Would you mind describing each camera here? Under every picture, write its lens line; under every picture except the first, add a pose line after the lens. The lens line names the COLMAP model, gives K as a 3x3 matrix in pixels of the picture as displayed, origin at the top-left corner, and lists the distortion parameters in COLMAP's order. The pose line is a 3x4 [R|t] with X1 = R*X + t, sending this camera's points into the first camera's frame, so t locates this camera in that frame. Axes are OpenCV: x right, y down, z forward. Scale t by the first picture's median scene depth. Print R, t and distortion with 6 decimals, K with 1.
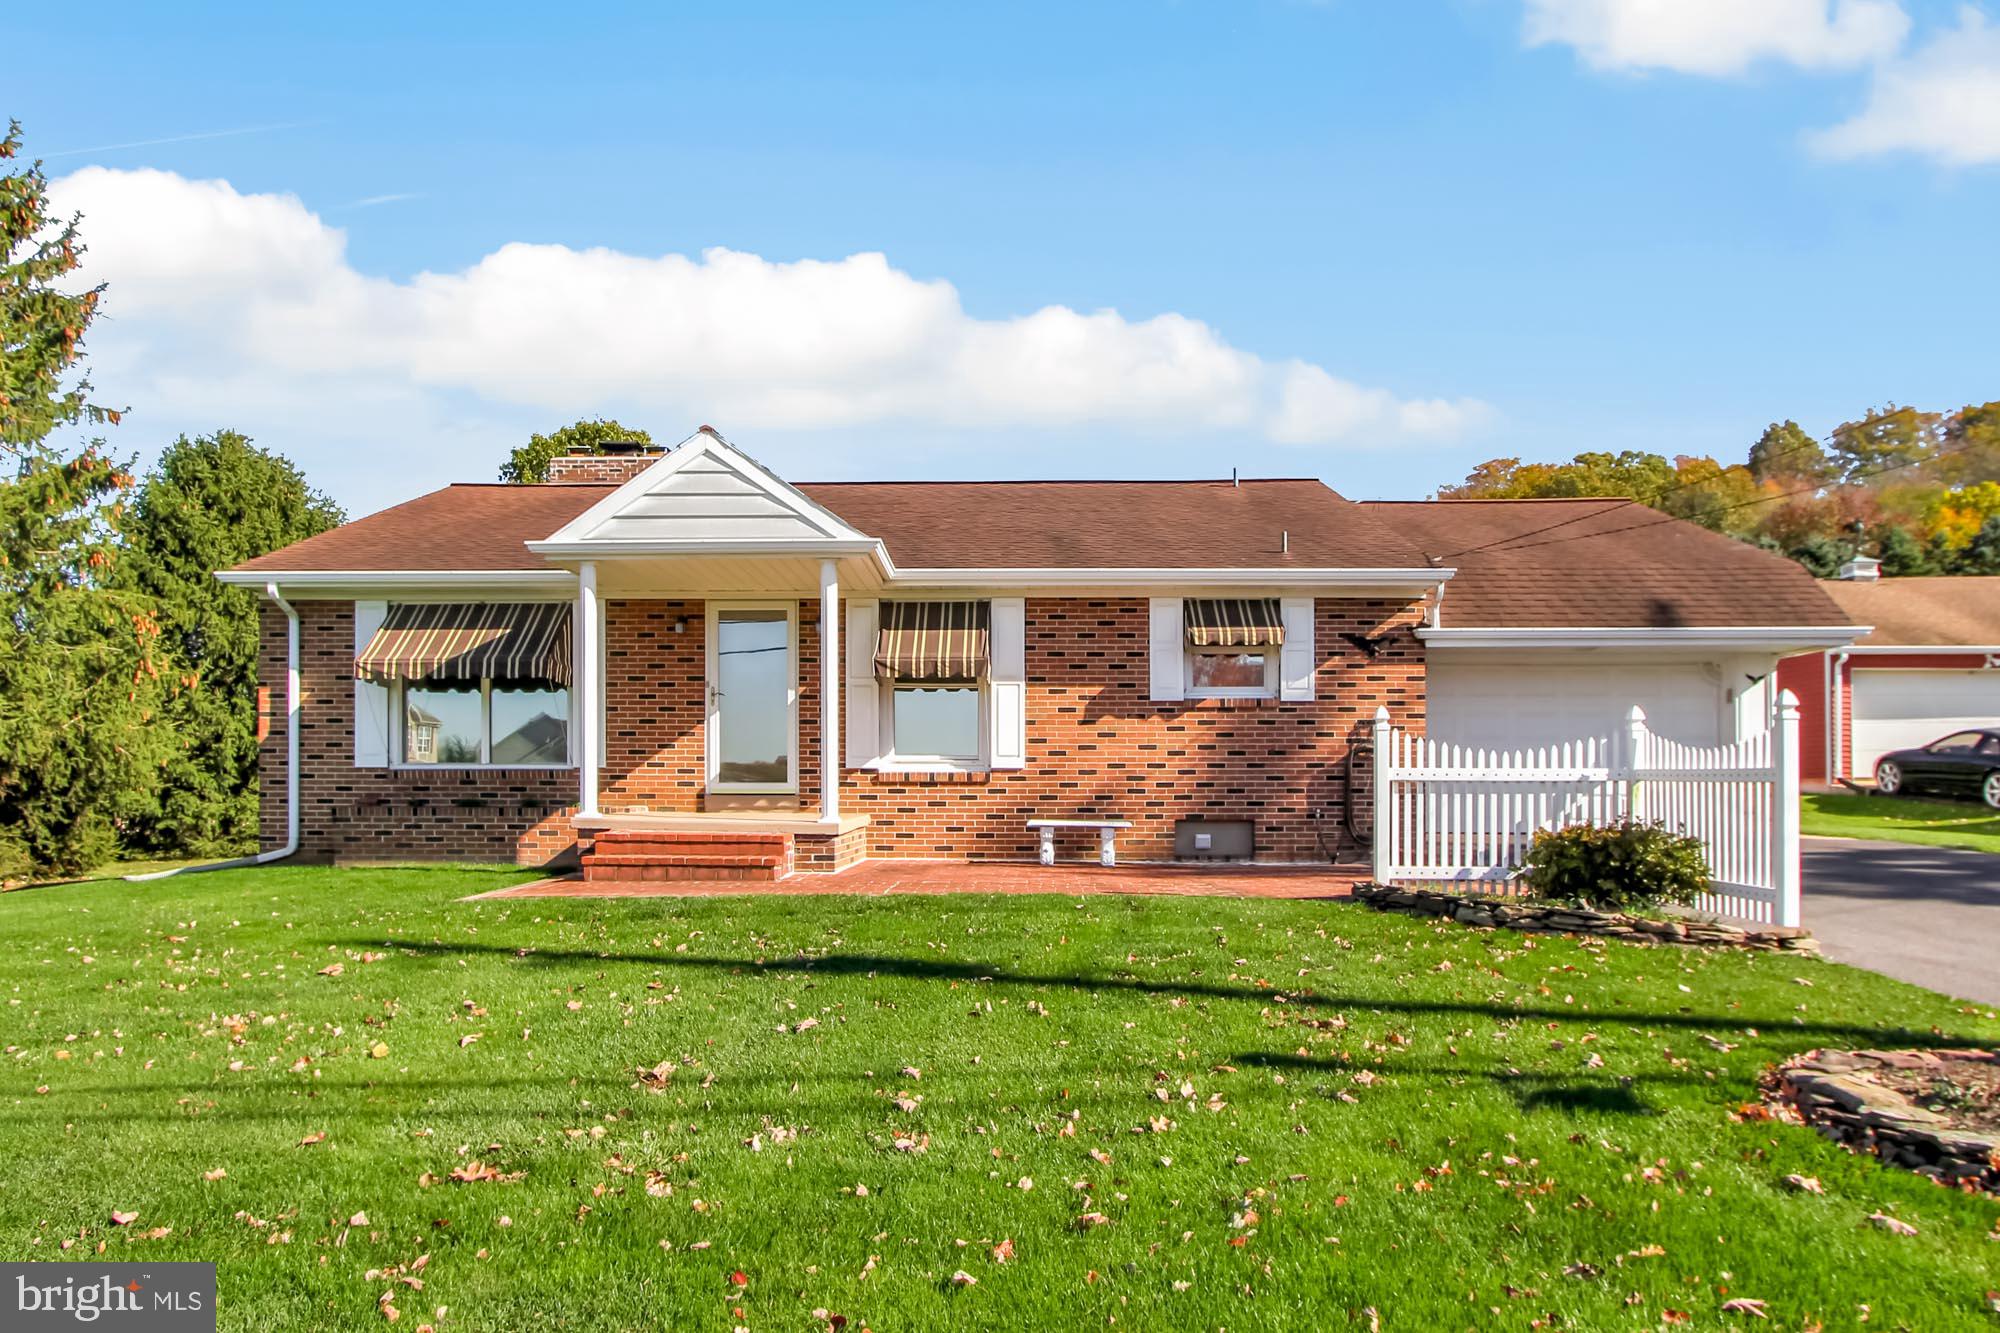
lens RADIAL K [[1252.5, 0, 999.6], [0, 1252.5, 669.0], [0, 0, 1]] dist [0.002465, 0.000771]
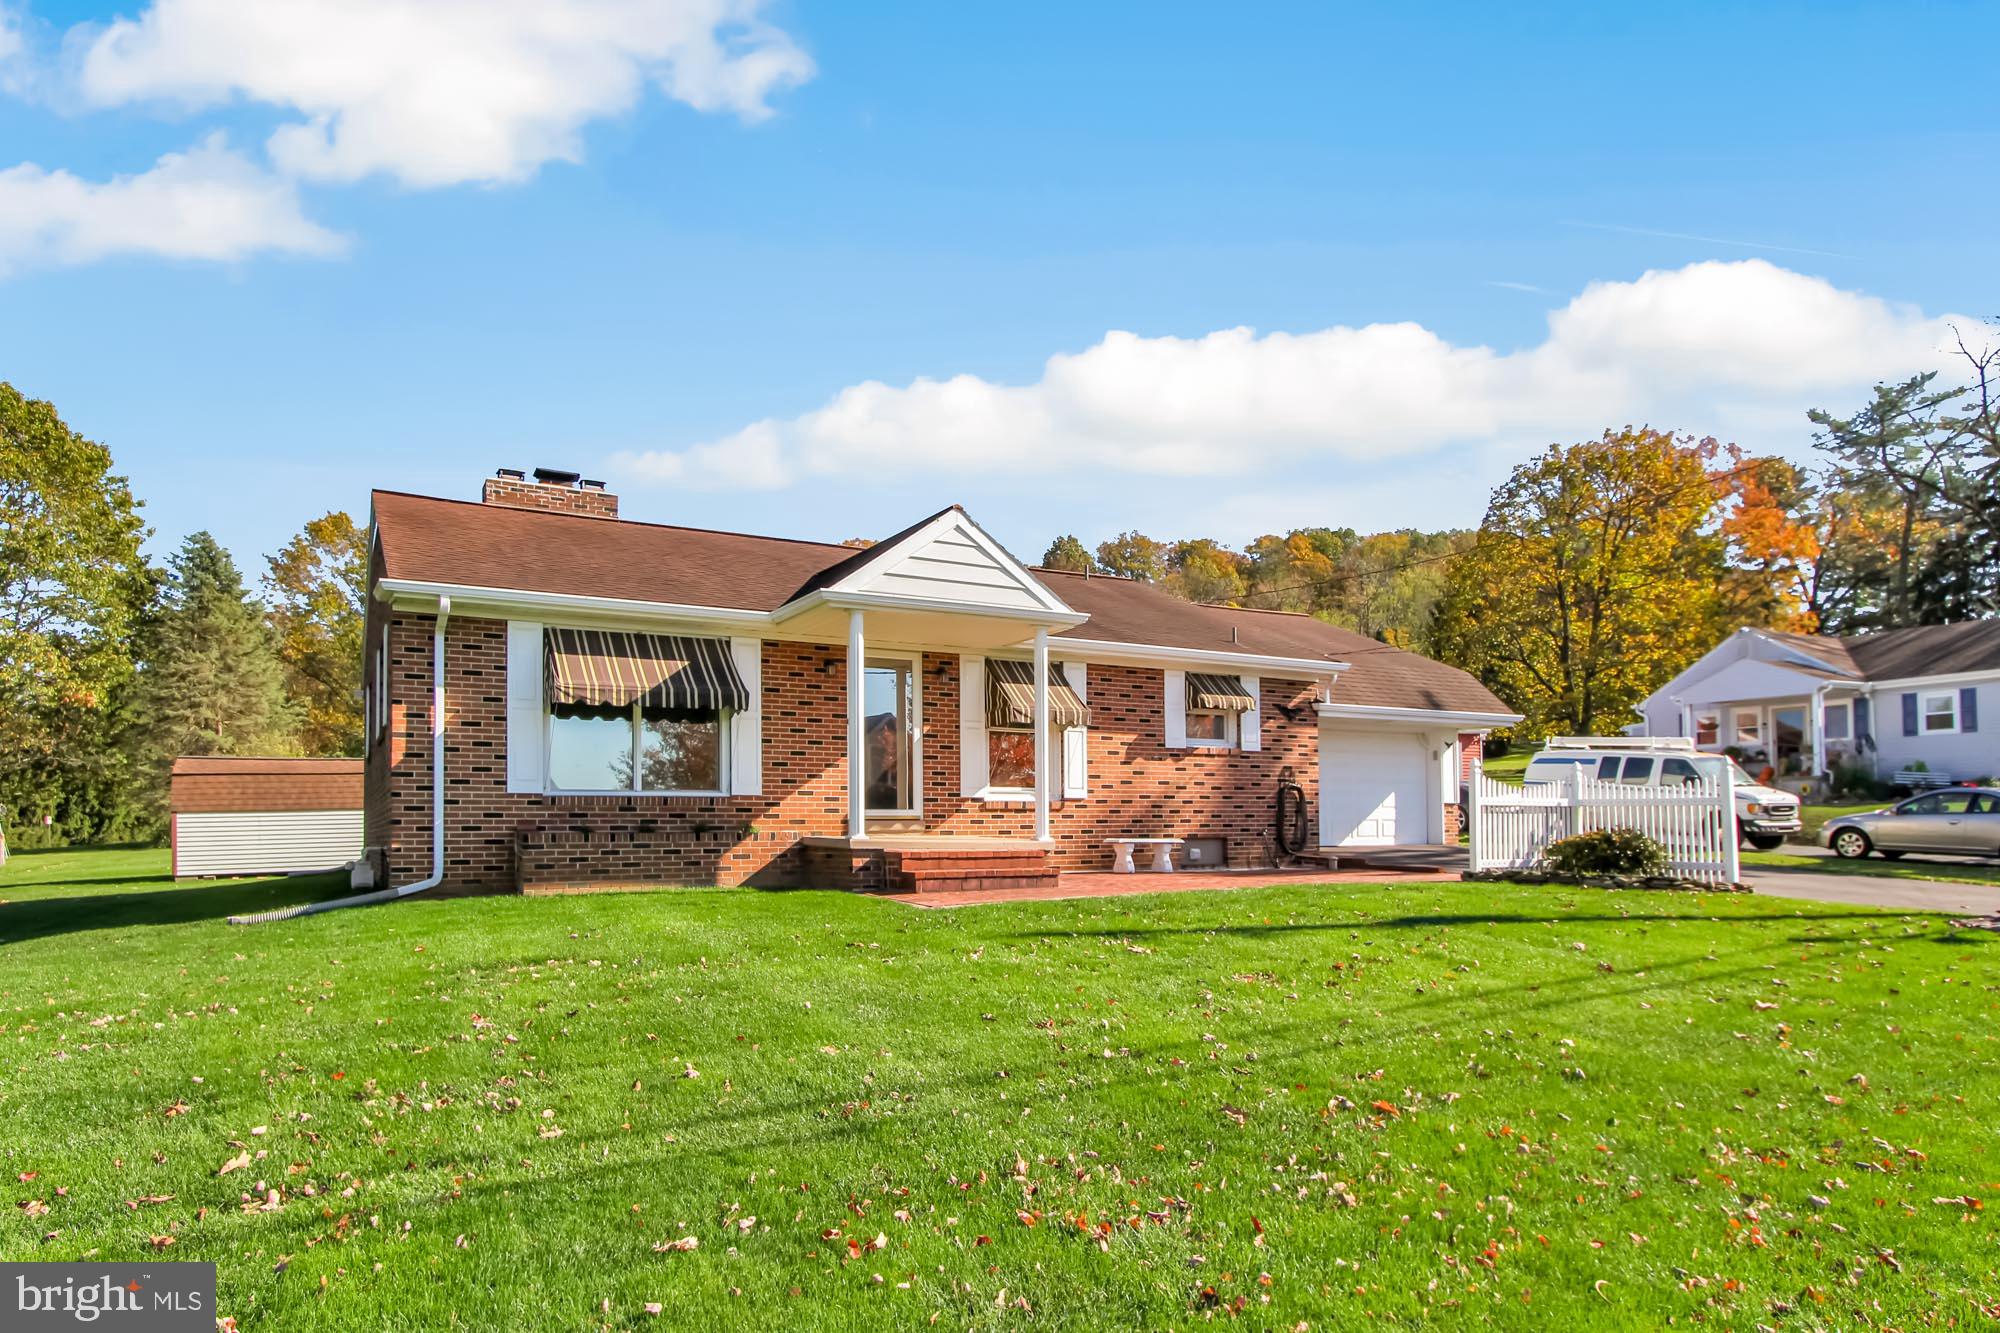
lens RADIAL K [[1192.5, 0, 998.6], [0, 1192.5, 678.8], [0, 0, 1]] dist [0.000855, -0.000473]
pose [[0.852043, 0.058450, 0.520199, -0.686320], [-0.043211, 0.998209, -0.041383, 0.012573], [-0.521686, 0.012781, 0.853042, 0.020011]]
